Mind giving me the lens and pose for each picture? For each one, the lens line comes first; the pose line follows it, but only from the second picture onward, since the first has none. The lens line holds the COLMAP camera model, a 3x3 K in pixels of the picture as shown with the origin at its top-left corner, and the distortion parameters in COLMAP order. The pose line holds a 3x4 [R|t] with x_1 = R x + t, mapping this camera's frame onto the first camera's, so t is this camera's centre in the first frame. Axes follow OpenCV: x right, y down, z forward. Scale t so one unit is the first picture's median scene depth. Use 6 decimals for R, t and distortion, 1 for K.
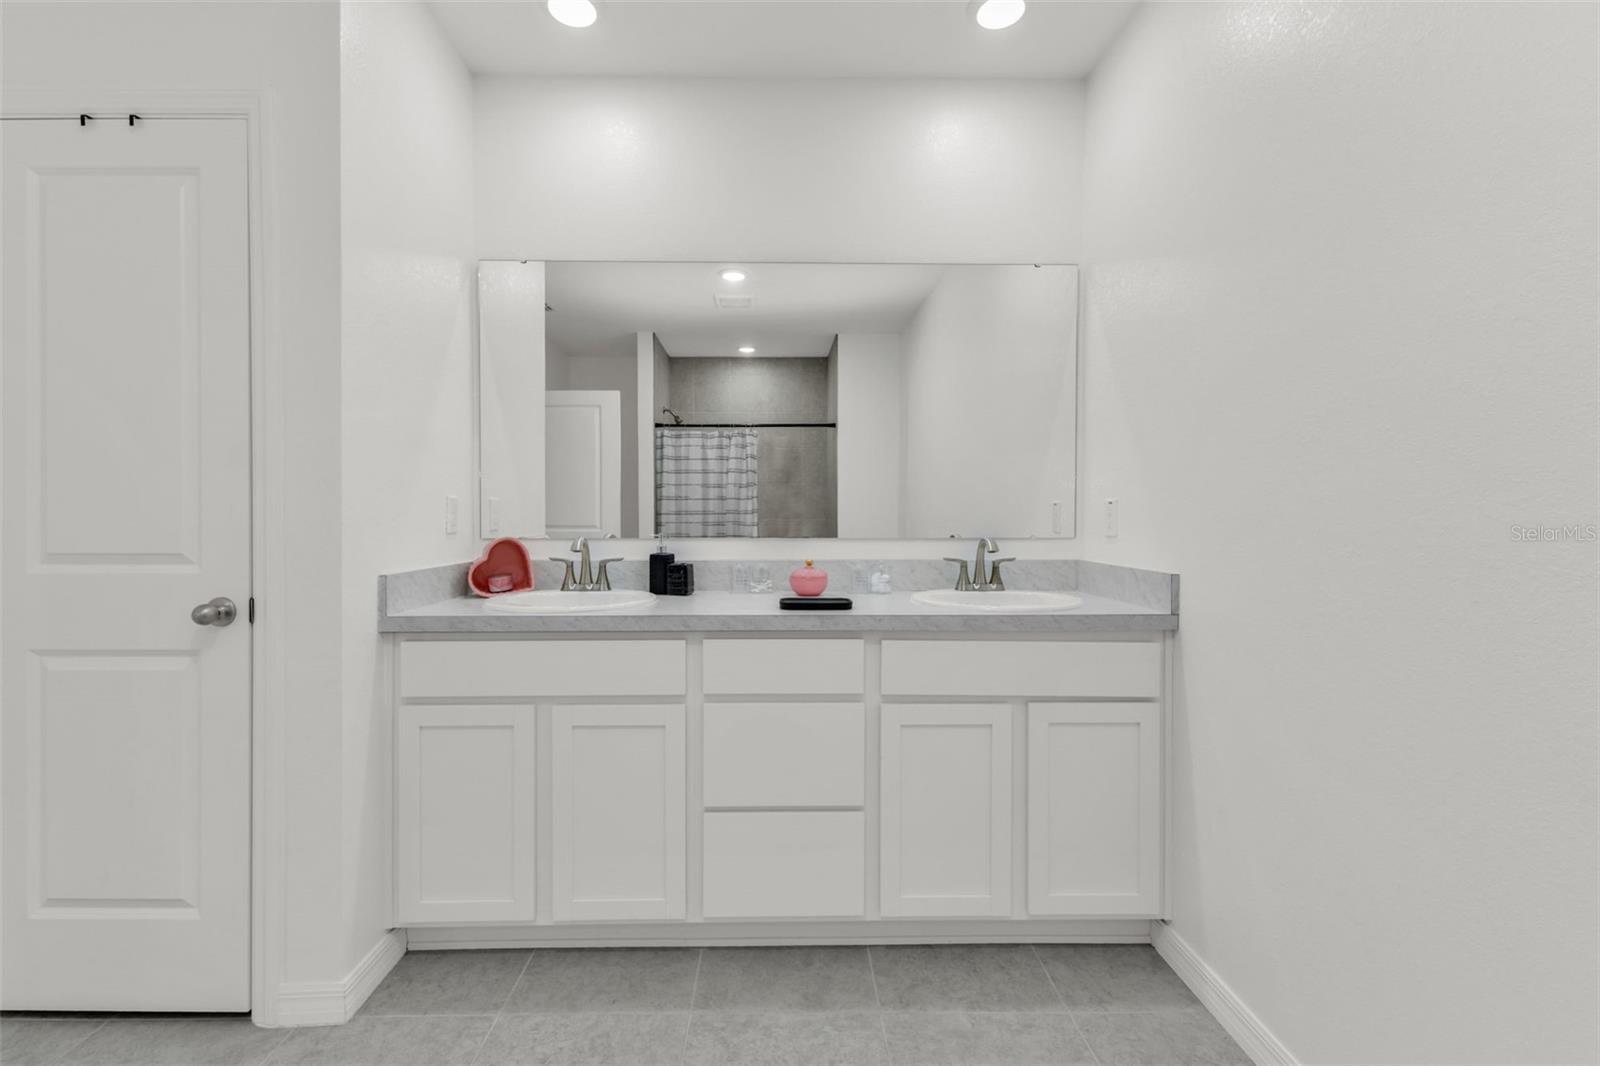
lens RADIAL K [[692.2, 0, 811.5], [0, 692.2, 526.4], [0, 0, 1]] dist [0.009325, -0.003283]
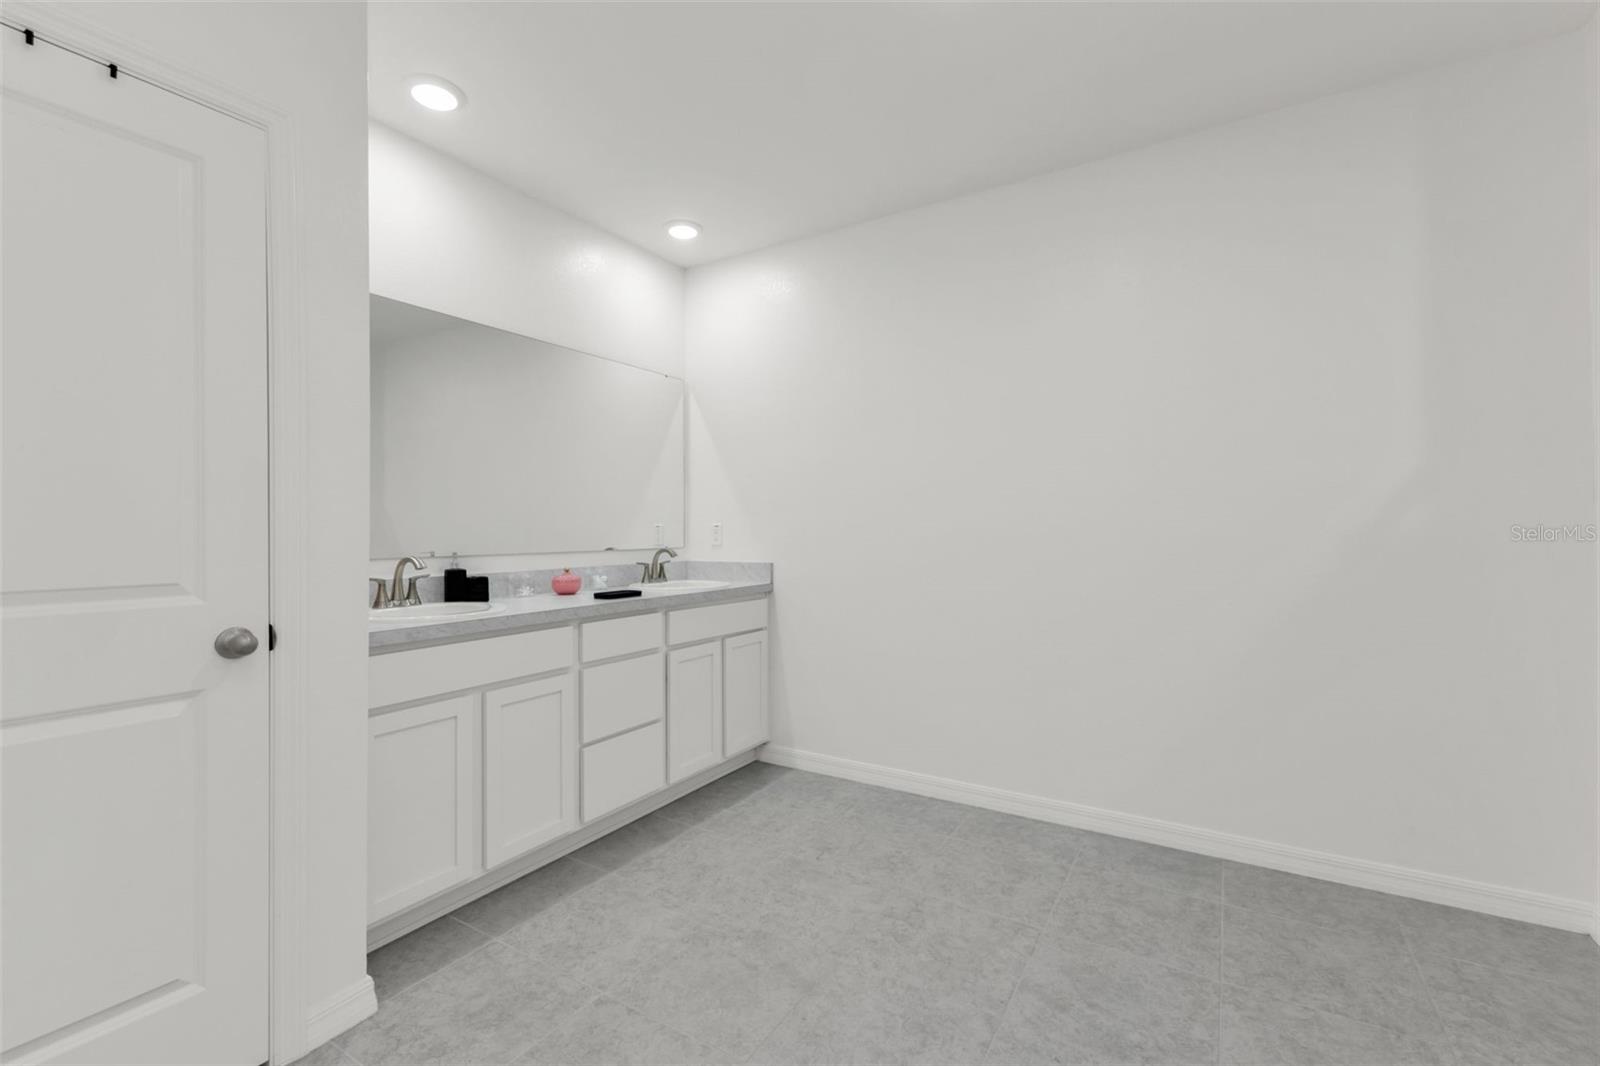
lens RADIAL K [[692.2, 0, 800.7], [0, 692.2, 526.6], [0, 0, 1]] dist [0.009325, -0.003283]
pose [[0.531852, 0.003051, 0.846832, -1.095974], [0.015627, 0.999788, -0.013416, -0.007618], [-0.846693, 0.020368, 0.531692, -0.121936]]
